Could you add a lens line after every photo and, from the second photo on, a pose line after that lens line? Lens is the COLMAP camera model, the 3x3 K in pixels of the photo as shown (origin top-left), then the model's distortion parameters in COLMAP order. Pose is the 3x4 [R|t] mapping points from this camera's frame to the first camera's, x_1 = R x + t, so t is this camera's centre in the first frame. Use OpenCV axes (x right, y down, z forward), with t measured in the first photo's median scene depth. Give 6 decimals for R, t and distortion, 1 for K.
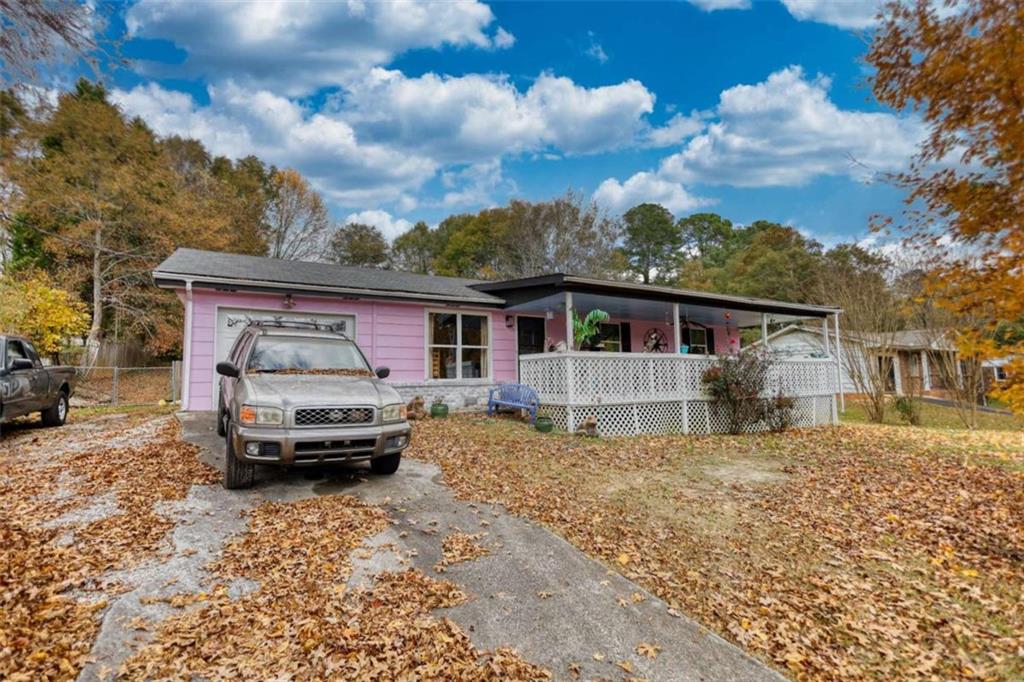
lens RADIAL K [[483.1, 0, 505.9], [0, 483.1, 341.4], [0, 0, 1]] dist [-0.000707, 0.001782]
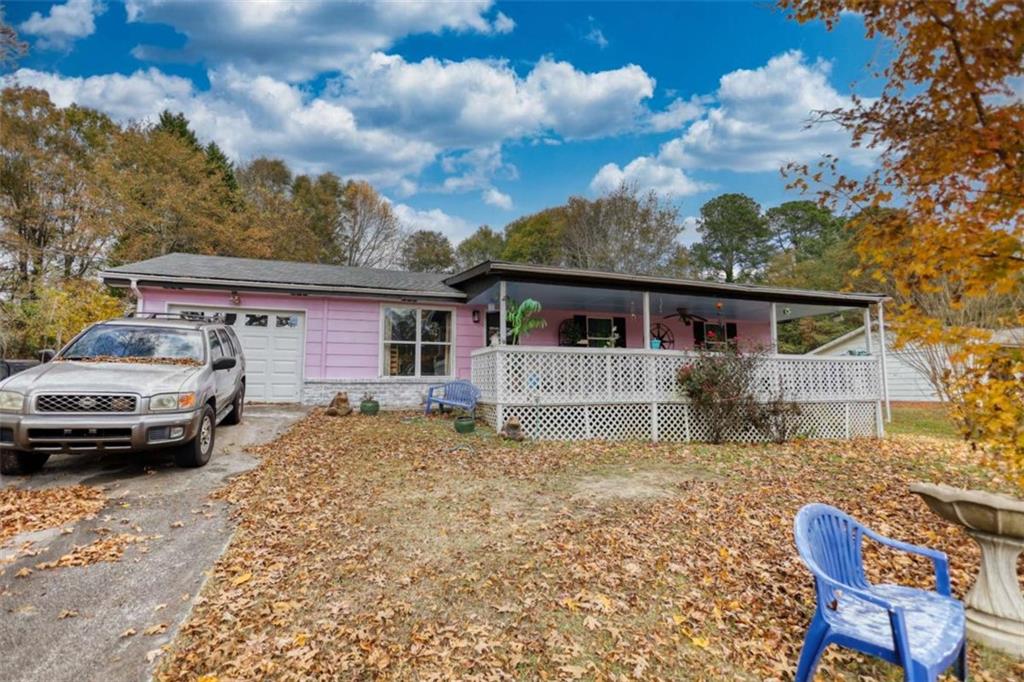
lens RADIAL K [[483.1, 0, 513.3], [0, 483.1, 342.4], [0, 0, 1]] dist [-0.000707, 0.001782]
pose [[0.982719, -0.005380, -0.185023, 0.270817], [0.003883, 0.999957, -0.008454, 0.018813], [0.185061, 0.007590, 0.982698, 0.088715]]
